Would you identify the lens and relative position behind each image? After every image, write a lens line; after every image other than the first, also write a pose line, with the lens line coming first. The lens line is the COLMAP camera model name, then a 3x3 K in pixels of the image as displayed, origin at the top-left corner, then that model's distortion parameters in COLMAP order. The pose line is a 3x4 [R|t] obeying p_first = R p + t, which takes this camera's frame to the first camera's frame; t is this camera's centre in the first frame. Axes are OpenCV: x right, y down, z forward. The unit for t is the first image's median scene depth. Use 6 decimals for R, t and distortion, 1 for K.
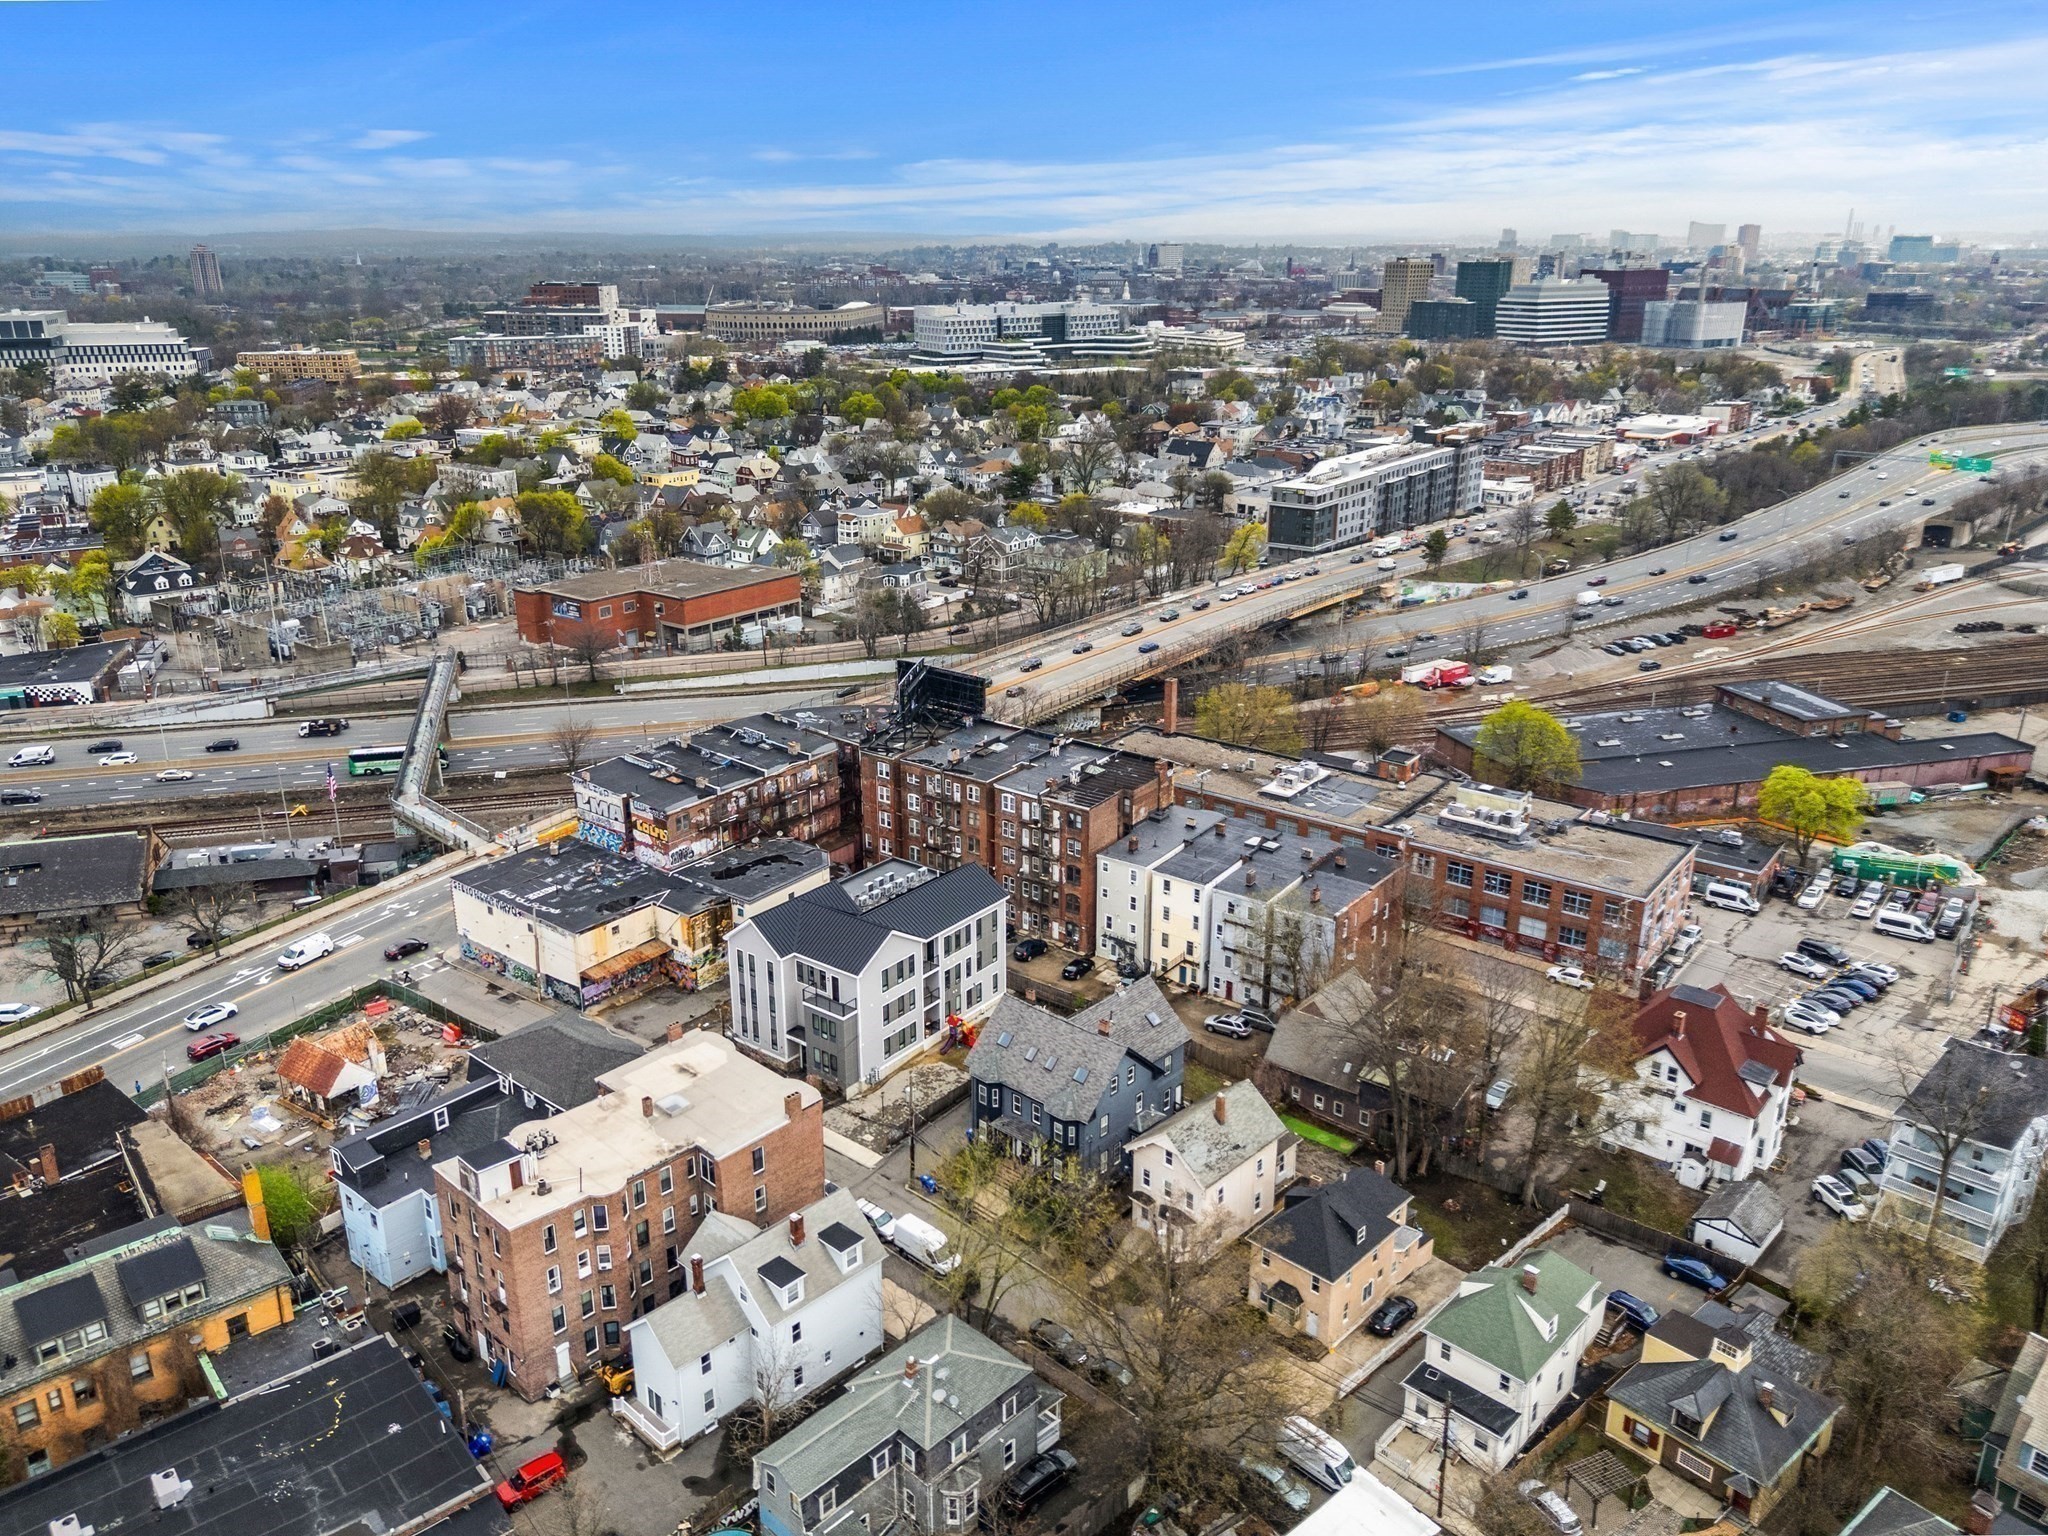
lens RADIAL K [[1507.0, 0, 1025.5], [0, 1507.0, 758.2], [0, 0, 1]] dist [0.136728, -0.205846]
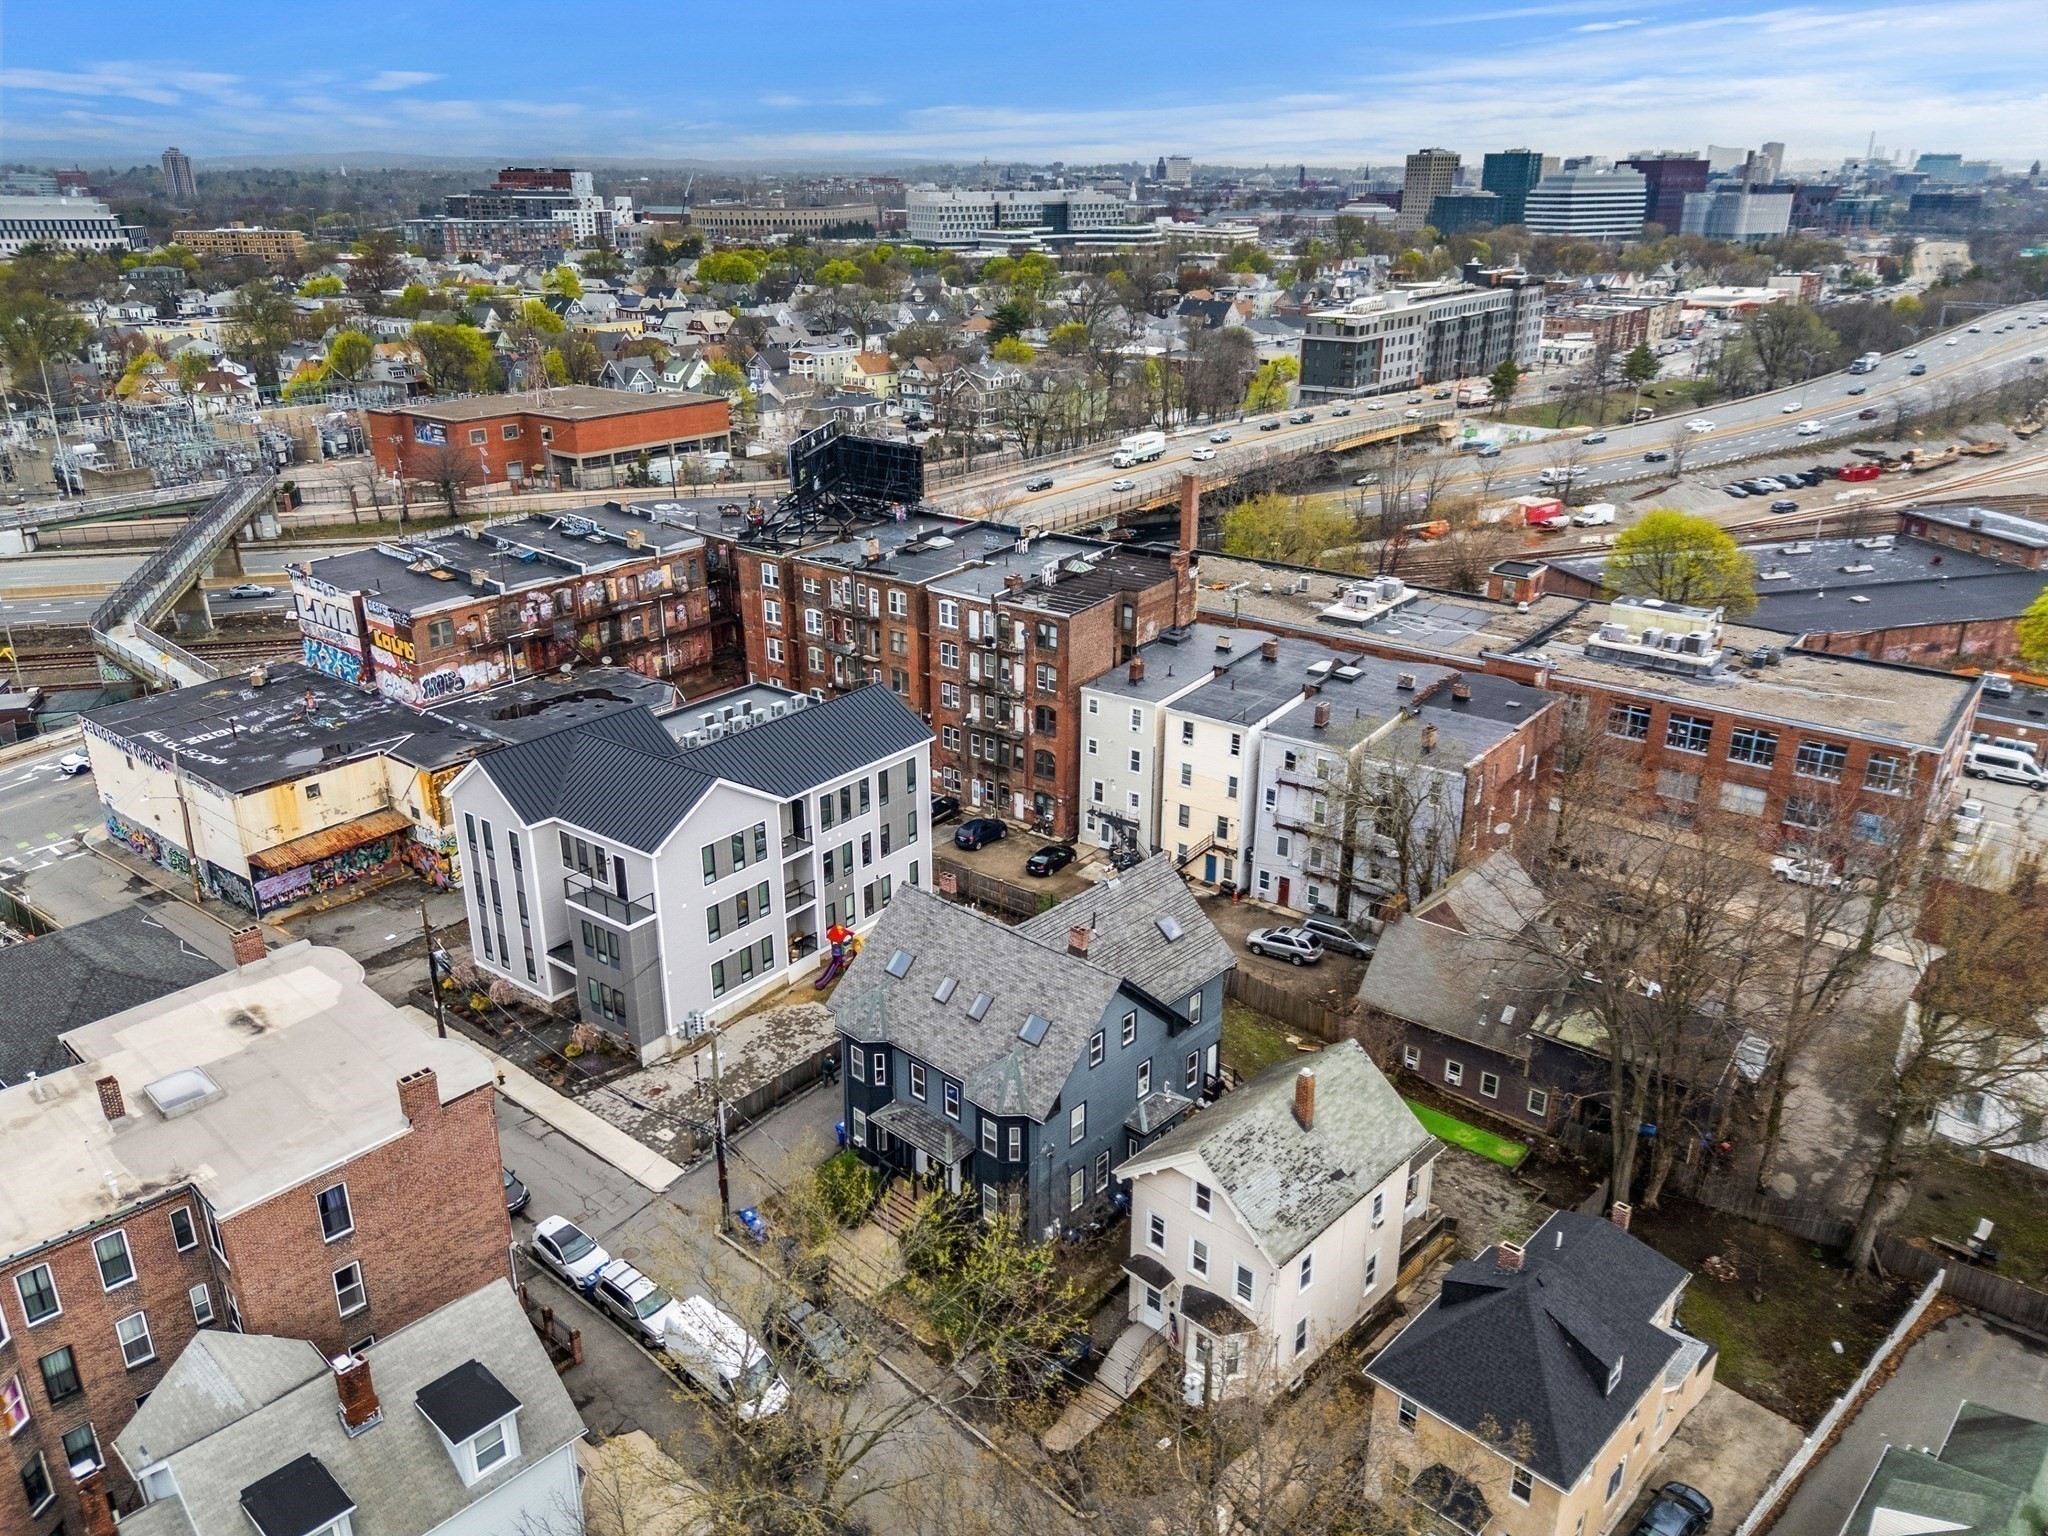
lens RADIAL K [[1492.3, 0, 1024.0], [0, 1492.3, 768.0], [0, 0, 1]] dist [0.110736, -0.129423]
pose [[0.999987, 0.003493, -0.003670, 0.024022], [-0.003309, 0.998788, 0.049113, 0.063690], [0.003837, -0.049100, 0.998787, 0.333988]]
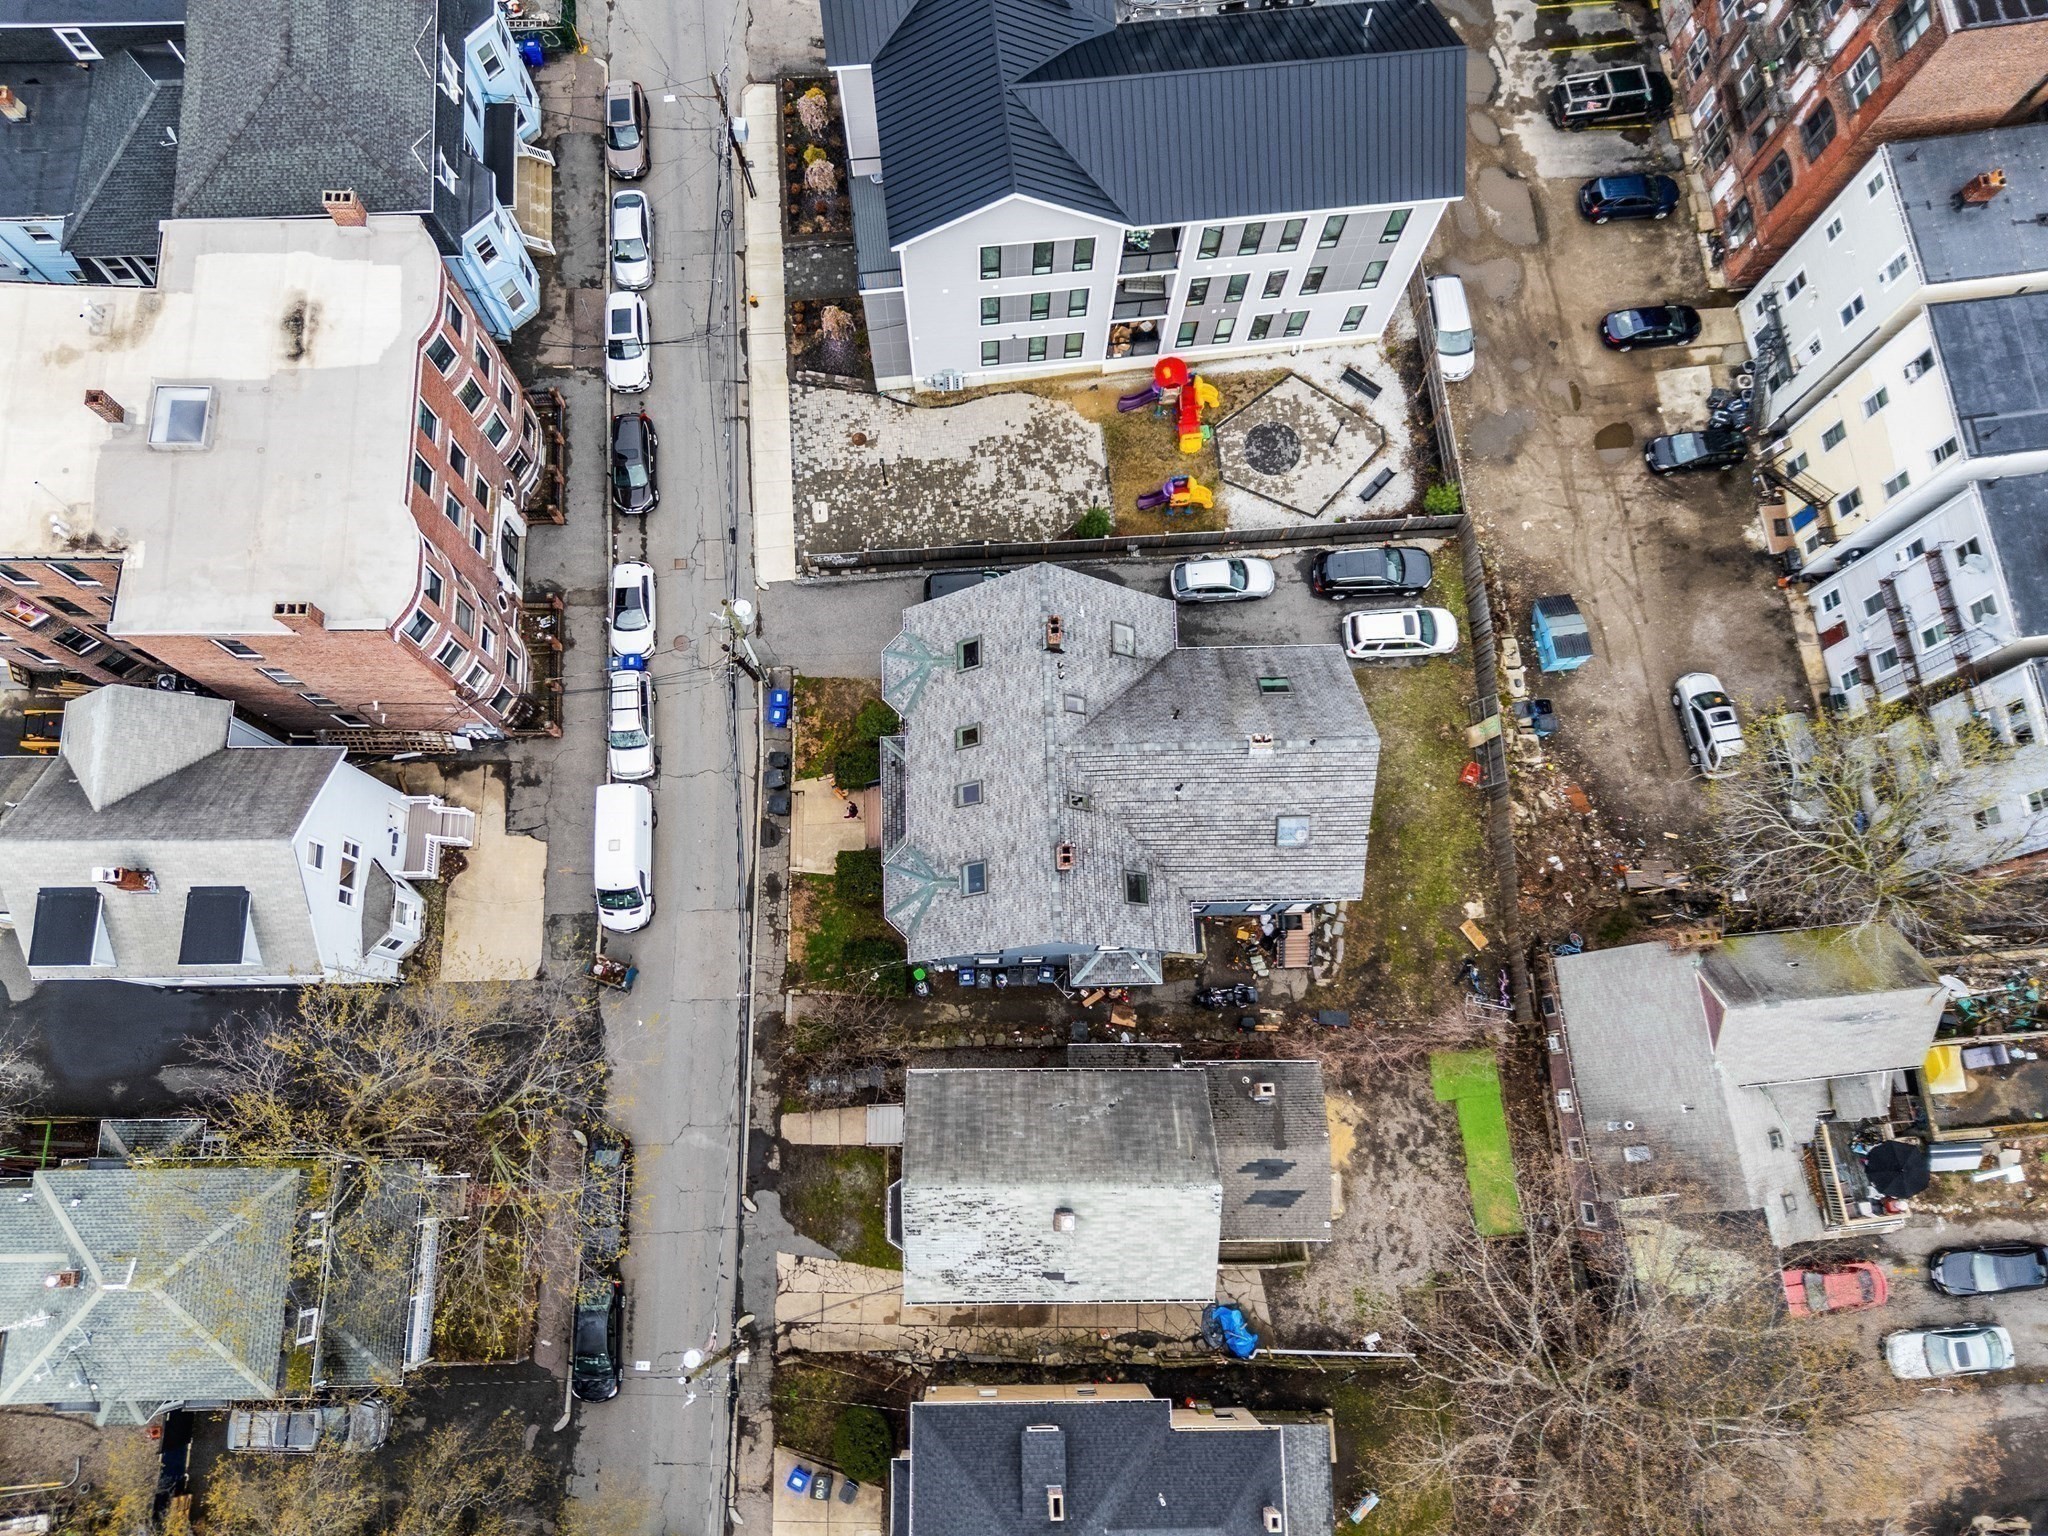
lens RADIAL K [[1486.9, 0, 1022.6], [0, 1486.9, 771.4], [0, 0, 1]] dist [0.097104, -0.121402]
pose [[0.693692, 0.703917, -0.152619, 0.062338], [-0.256626, 0.439530, 0.860788, -0.123482], [0.673004, -0.557956, 0.485542, 0.565936]]
